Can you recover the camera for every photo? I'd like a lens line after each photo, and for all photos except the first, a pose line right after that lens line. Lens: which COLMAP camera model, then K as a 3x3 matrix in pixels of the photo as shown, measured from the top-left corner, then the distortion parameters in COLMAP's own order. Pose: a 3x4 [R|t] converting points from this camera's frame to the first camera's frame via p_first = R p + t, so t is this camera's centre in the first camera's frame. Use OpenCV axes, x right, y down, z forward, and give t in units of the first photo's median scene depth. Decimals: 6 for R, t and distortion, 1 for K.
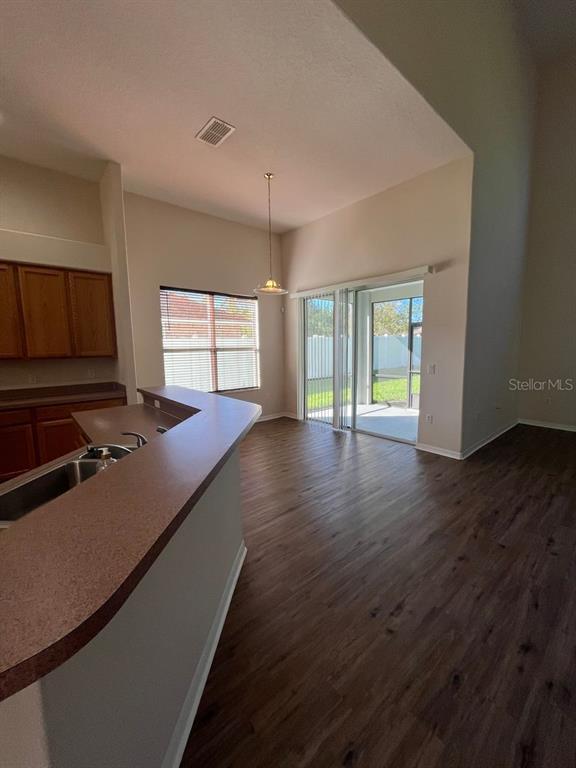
lens RADIAL K [[309.1, 0, 288.2], [0, 309.1, 382.8], [0, 0, 1]] dist [-0.000843, -0.000206]
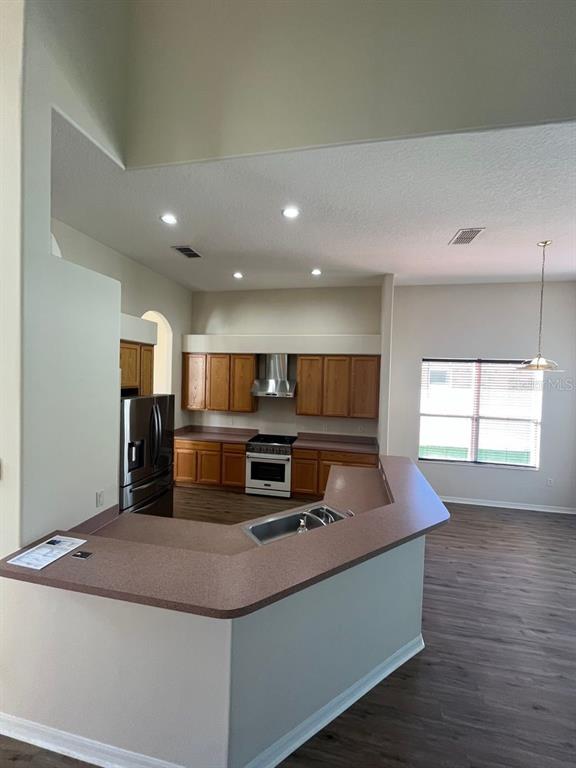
lens RADIAL K [[309.1, 0, 288.2], [0, 309.1, 382.8], [0, 0, 1]] dist [-0.000843, -0.000206]
pose [[0.613986, 0.053768, -0.787484, 0.205479], [-0.130438, 0.990872, -0.034045, -0.145946], [0.778465, 0.123621, 0.615395, -0.069802]]
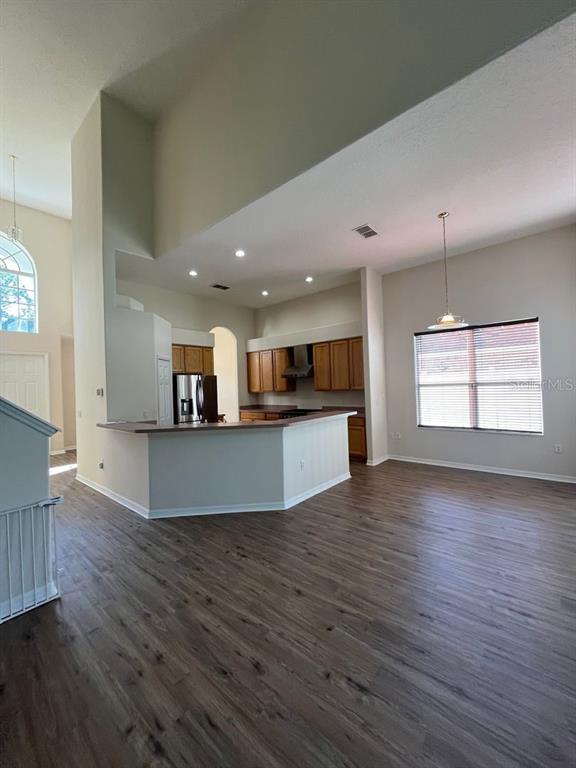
lens RADIAL K [[309.1, 0, 288.2], [0, 309.1, 382.8], [0, 0, 1]] dist [-0.000843, -0.000206]
pose [[0.149179, 0.000593, -0.988810, 0.862657], [-0.087708, 0.996066, -0.012635, -0.067680], [0.984913, 0.088612, 0.148645, 0.402606]]
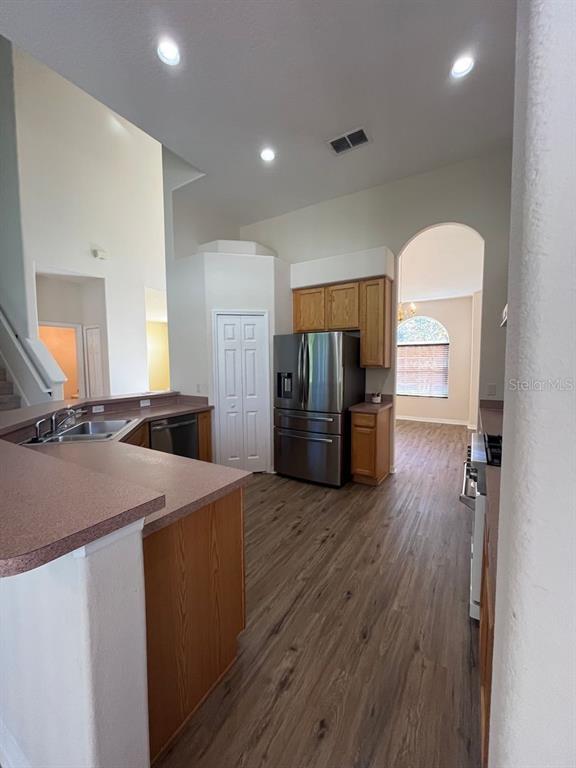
lens RADIAL K [[309.1, 0, 288.2], [0, 309.1, 382.8], [0, 0, 1]] dist [-0.000843, -0.000206]
pose [[-0.951416, 0.042559, -0.304954, -0.417651], [-0.015884, 0.982299, 0.186646, -0.112115], [0.307500, 0.182422, -0.933898, 1.035544]]
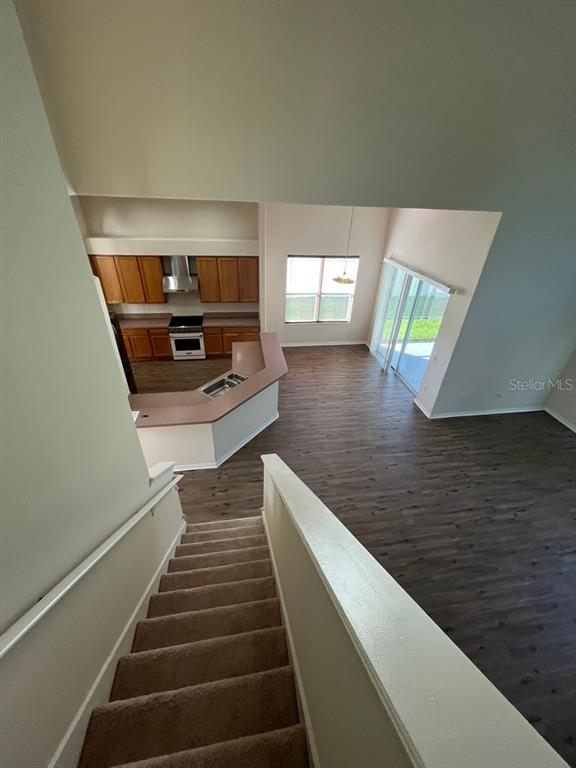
lens RADIAL K [[311.8, 0, 288.6], [0, 311.8, 381.5], [0, 0, 1]] dist [-0.000165, -0.000119]
pose [[0.848966, 0.325831, -0.416042, 0.547790], [-0.118039, 0.884323, 0.451707, -0.547539], [0.515095, -0.334375, 0.789221, -0.559497]]
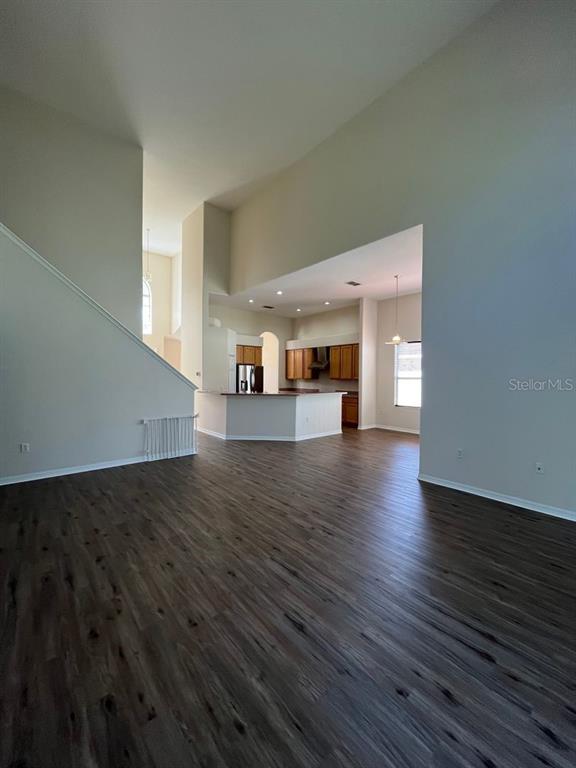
lens RADIAL K [[311.8, 0, 288.6], [0, 311.8, 381.5], [0, 0, 1]] dist [-0.000165, -0.000119]
pose [[-0.007914, 0.031639, -0.999468, 1.682016], [-0.127457, 0.991315, 0.032390, -0.078243], [0.991812, 0.127646, -0.003813, 0.492973]]
